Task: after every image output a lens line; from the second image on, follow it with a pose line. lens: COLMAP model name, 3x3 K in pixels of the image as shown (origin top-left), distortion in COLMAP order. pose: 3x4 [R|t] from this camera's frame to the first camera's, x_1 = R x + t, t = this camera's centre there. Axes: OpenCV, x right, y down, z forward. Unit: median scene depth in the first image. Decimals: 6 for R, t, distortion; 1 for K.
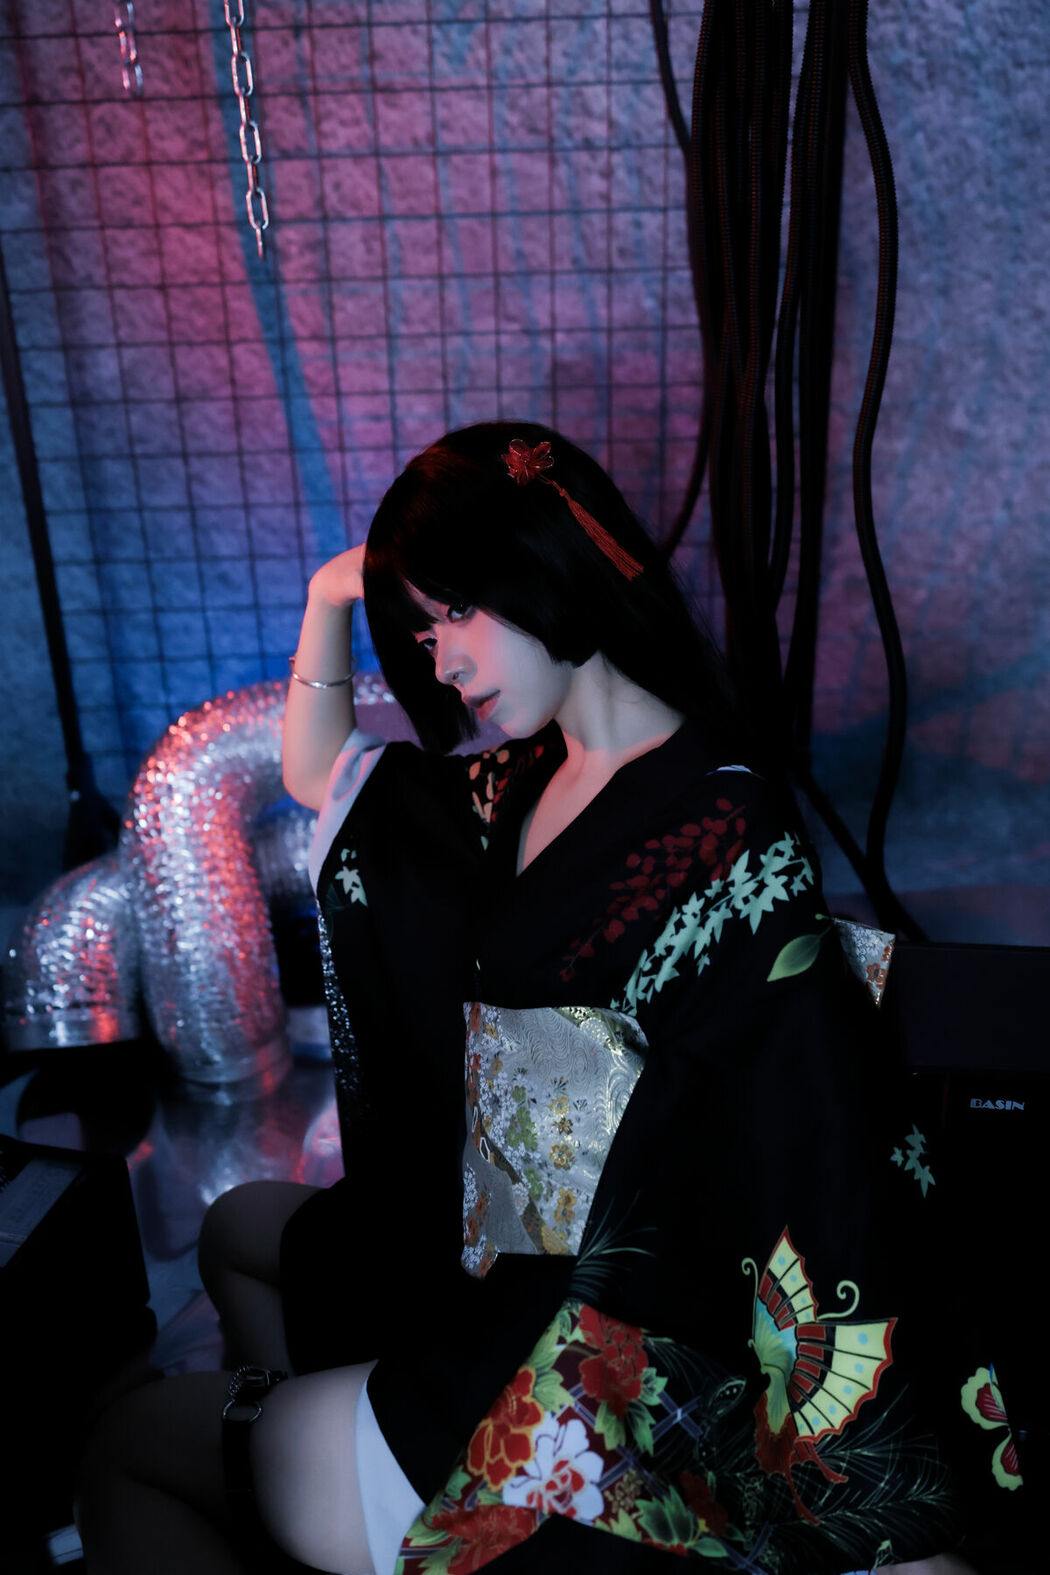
lens RADIAL K [[1508.2, 0, 519.4], [0, 1508.2, 780.9], [0, 0, 1]] dist [0.001929, 0.000000]
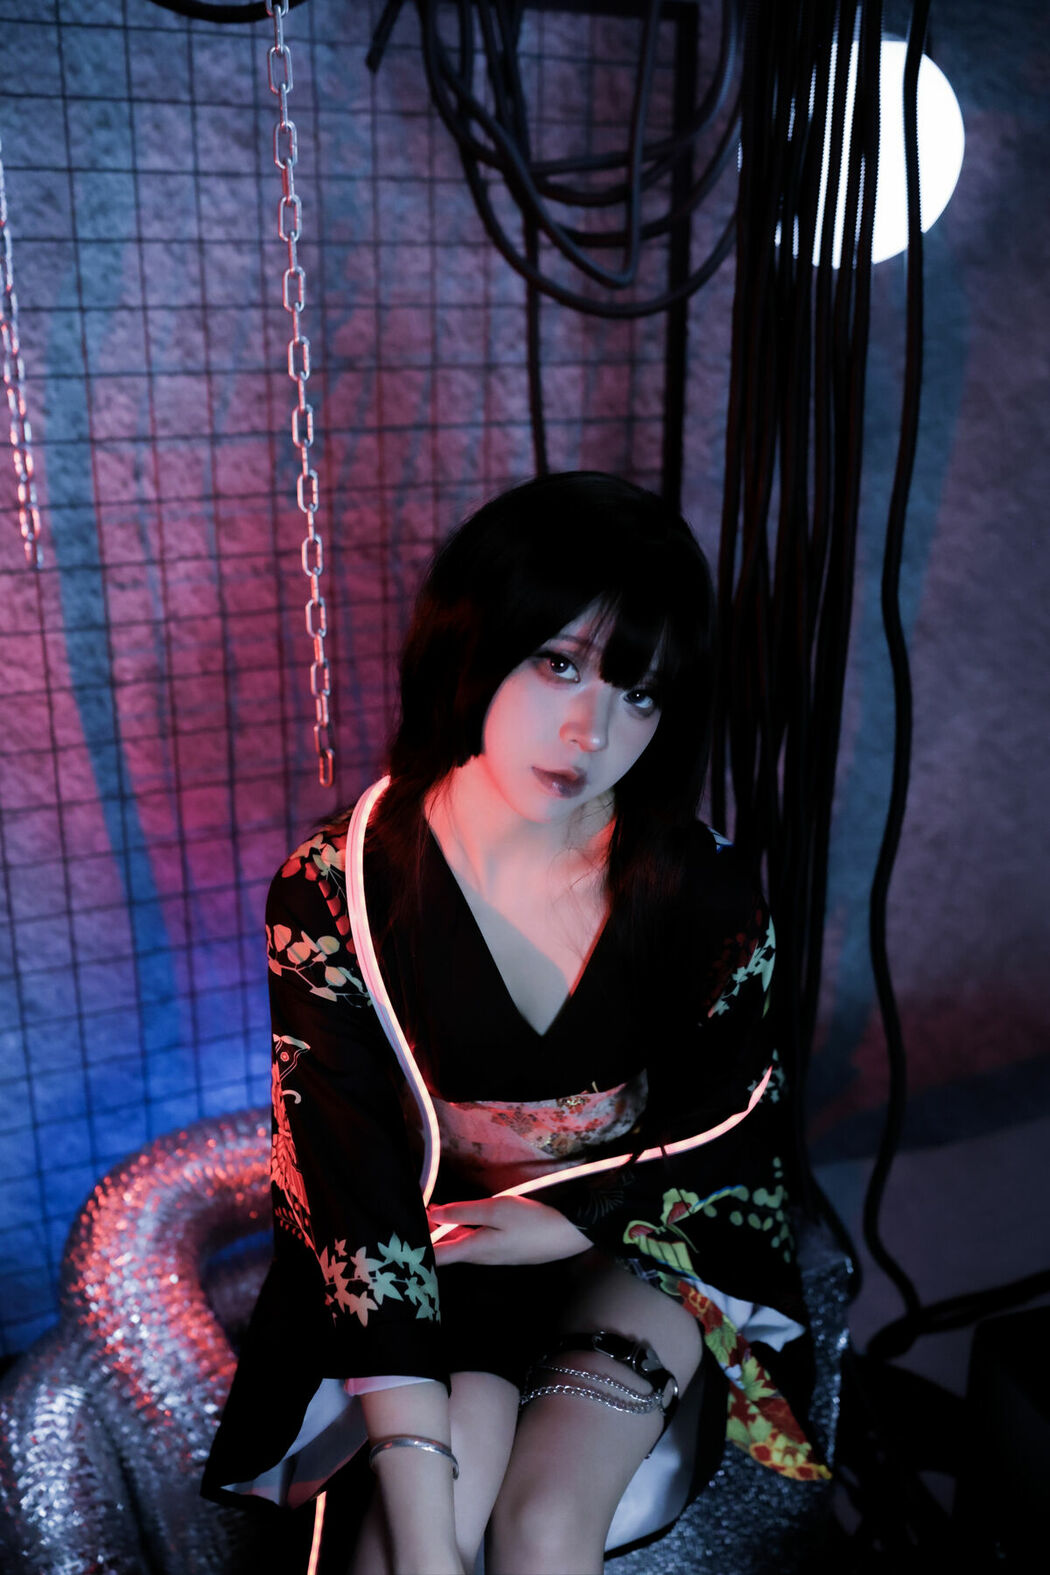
lens RADIAL K [[1508.2, 0, 525.7], [0, 1508.2, 784.7], [0, 0, 1]] dist [0.001929, 0.000000]
pose [[0.902602, -0.105895, 0.417249, -0.338620], [0.150765, 0.985645, -0.075989, -0.175663], [-0.403212, 0.131494, 0.905610, 0.027838]]
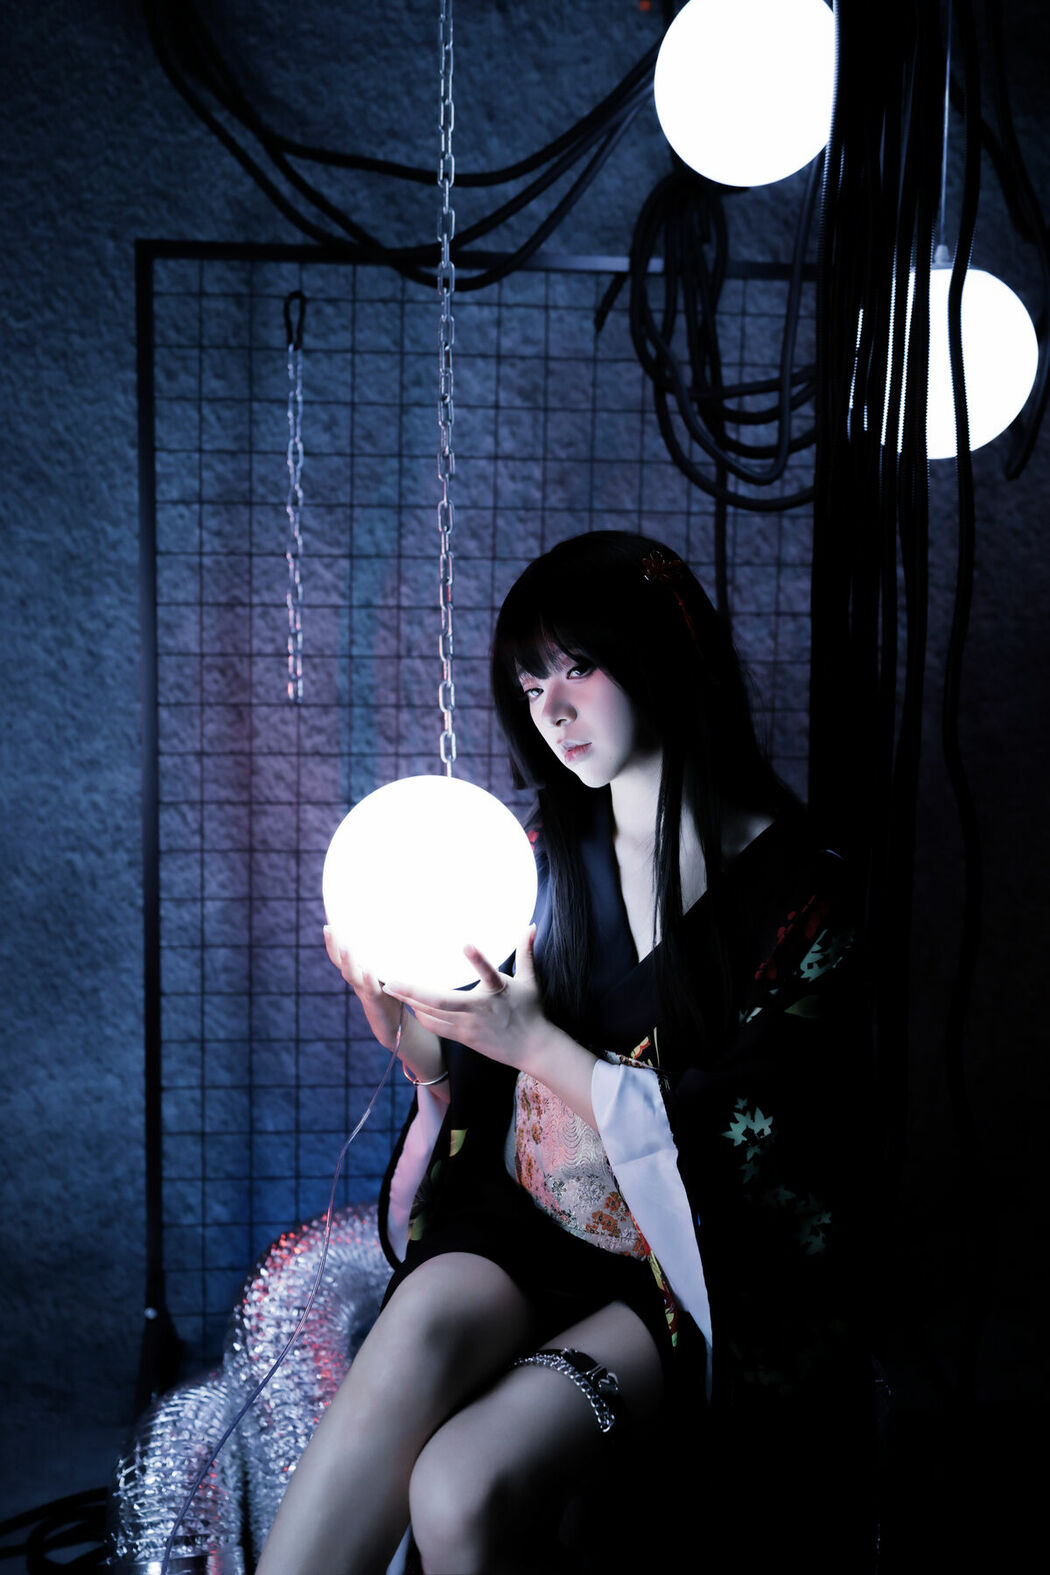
lens RADIAL K [[1508.2, 0, 523.3], [0, 1508.2, 776.4], [0, 0, 1]] dist [0.001929, 0.000000]
pose [[0.994219, 0.037150, 0.100741, -0.168703], [-0.004965, 0.953141, -0.302487, -0.030825], [-0.107258, 0.300238, 0.947815, -0.124408]]
